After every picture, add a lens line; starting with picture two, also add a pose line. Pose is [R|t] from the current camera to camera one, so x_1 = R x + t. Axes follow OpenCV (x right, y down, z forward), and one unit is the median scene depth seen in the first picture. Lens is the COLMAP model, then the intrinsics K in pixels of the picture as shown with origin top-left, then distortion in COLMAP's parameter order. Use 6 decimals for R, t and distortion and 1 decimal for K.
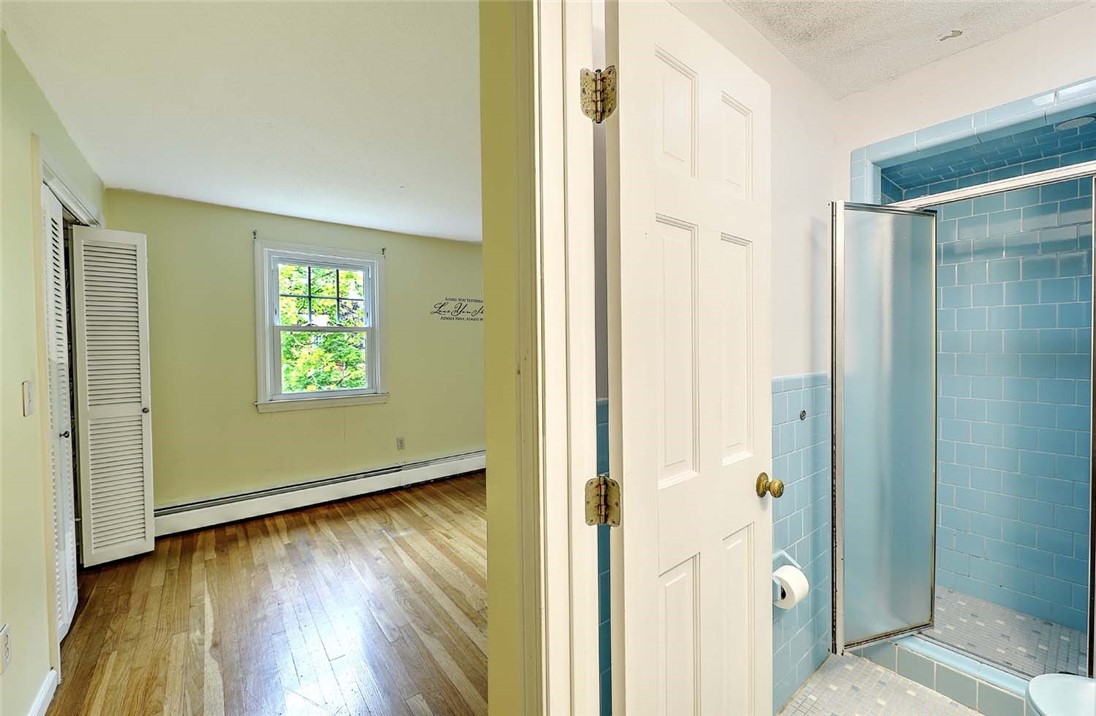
lens RADIAL K [[423.1, 0, 546.7], [0, 423.1, 352.6], [0, 0, 1]] dist [0.000507, 0.000158]
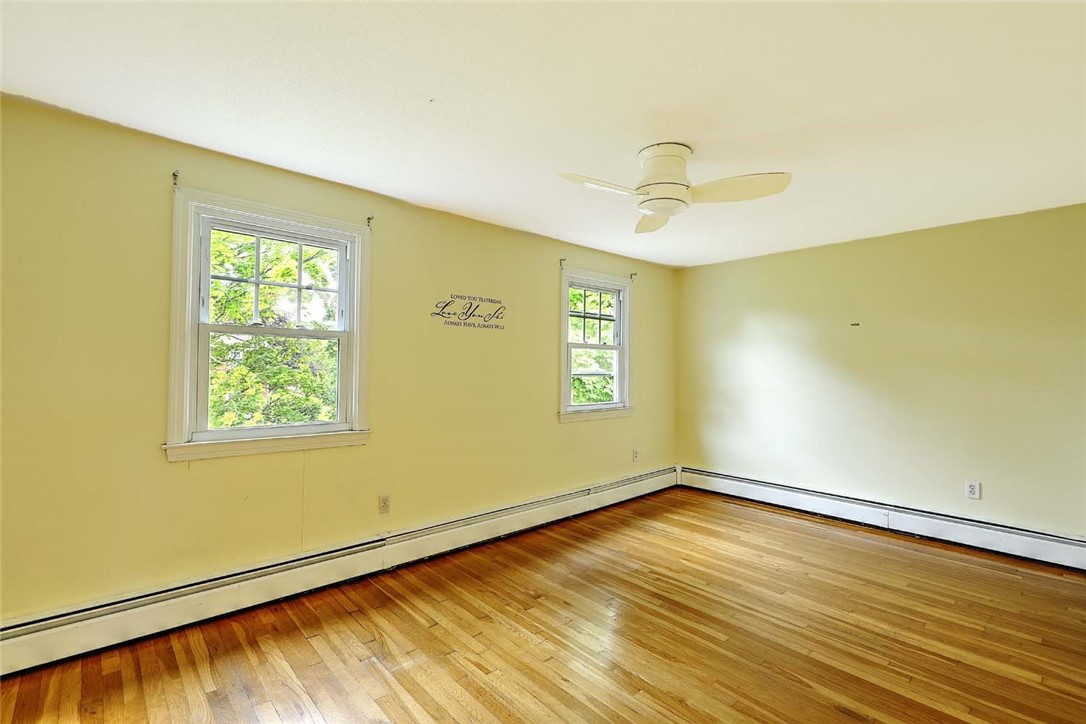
lens RADIAL K [[489.9, 0, 547.8], [0, 489.9, 357.9], [0, 0, 1]] dist [0.003334, -0.001287]
pose [[0.997378, 0.019968, 0.069559, -0.168225], [-0.017261, 0.999078, -0.039299, 0.007845], [-0.070279, 0.037995, 0.996803, 0.223854]]
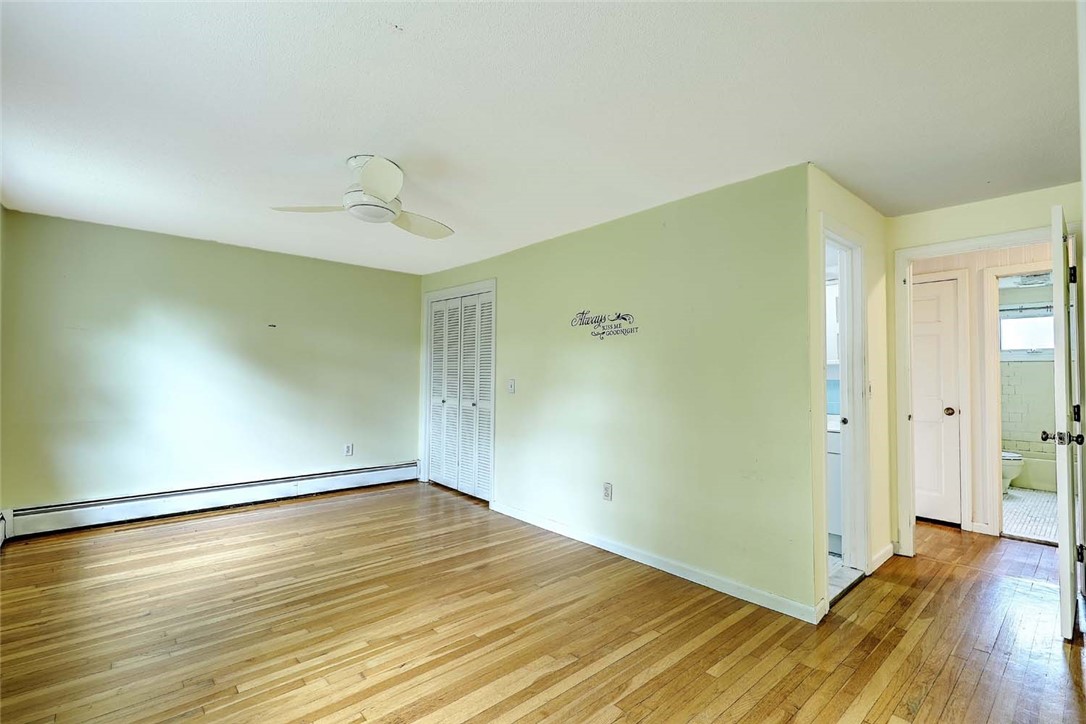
lens RADIAL K [[489.9, 0, 547.8], [0, 489.9, 357.9], [0, 0, 1]] dist [0.003334, -0.001287]
pose [[-0.066088, 0.044188, 0.996835, -0.626545], [0.010887, 0.998991, -0.043562, 0.019128], [-0.997754, 0.007974, -0.066503, 0.600601]]
